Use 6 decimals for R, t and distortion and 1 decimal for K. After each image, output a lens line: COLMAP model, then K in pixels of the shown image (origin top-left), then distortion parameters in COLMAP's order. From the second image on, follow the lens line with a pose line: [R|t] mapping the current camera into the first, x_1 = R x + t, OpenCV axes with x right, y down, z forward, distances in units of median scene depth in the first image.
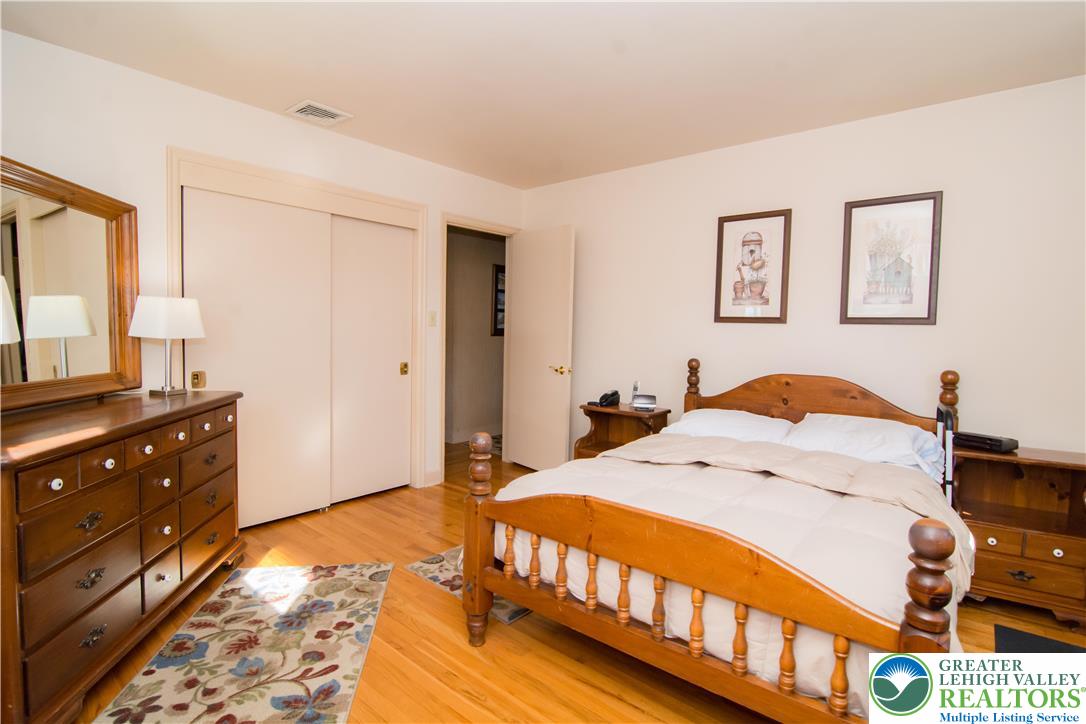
lens RADIAL K [[516.1, 0, 541.8], [0, 516.1, 357.0], [0, 0, 1]] dist [-0.000417, -0.011003]
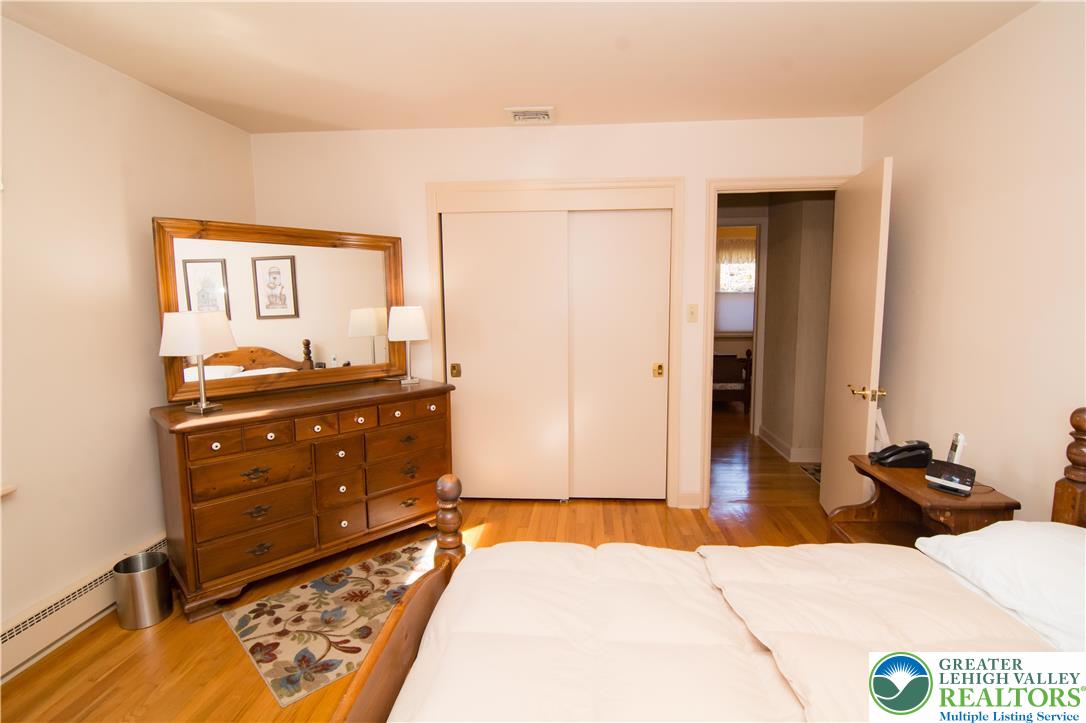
lens RADIAL K [[520.4, 0, 550.1], [0, 520.4, 358.9], [0, 0, 1]] dist [-0.002534, -0.012657]
pose [[0.603213, 0.071011, -0.794413, 0.516888], [-0.023792, 0.997187, 0.071071, -0.087624], [0.797225, -0.023970, 0.603206, 0.495161]]
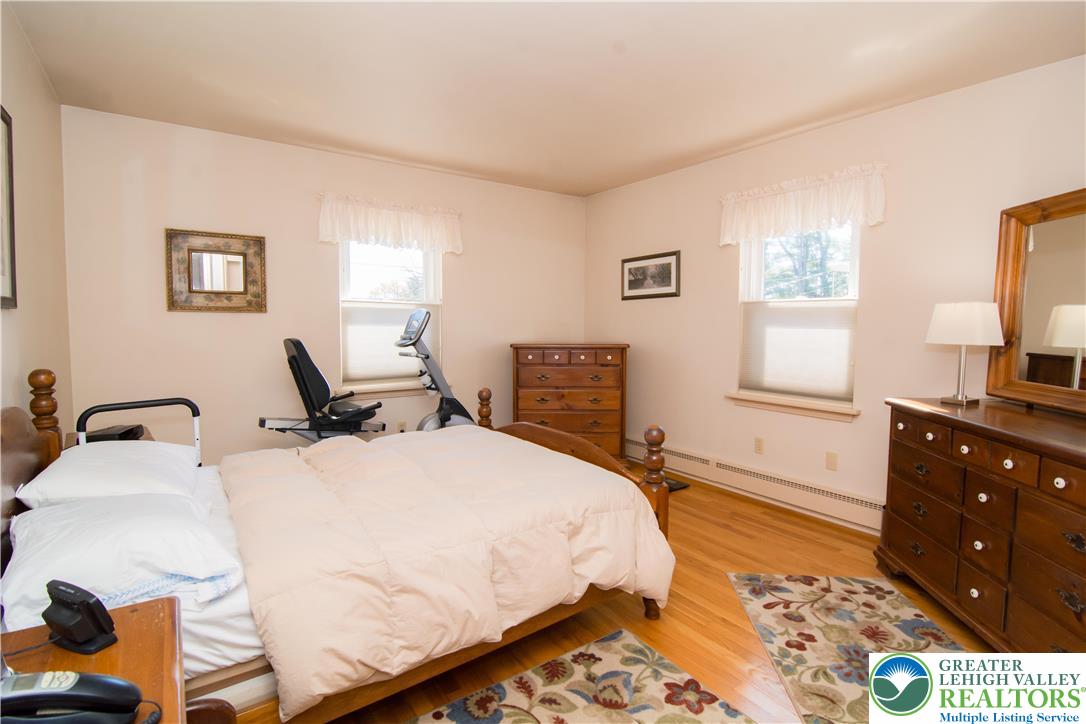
lens RADIAL K [[520.4, 0, 550.1], [0, 520.4, 359.4], [0, 0, 1]] dist [-0.002534, -0.012657]
pose [[-0.971221, -0.039060, 0.234956, -0.124068], [-0.009798, 0.992178, 0.124444, -0.100221], [-0.237979, 0.118560, -0.964007, 1.665190]]
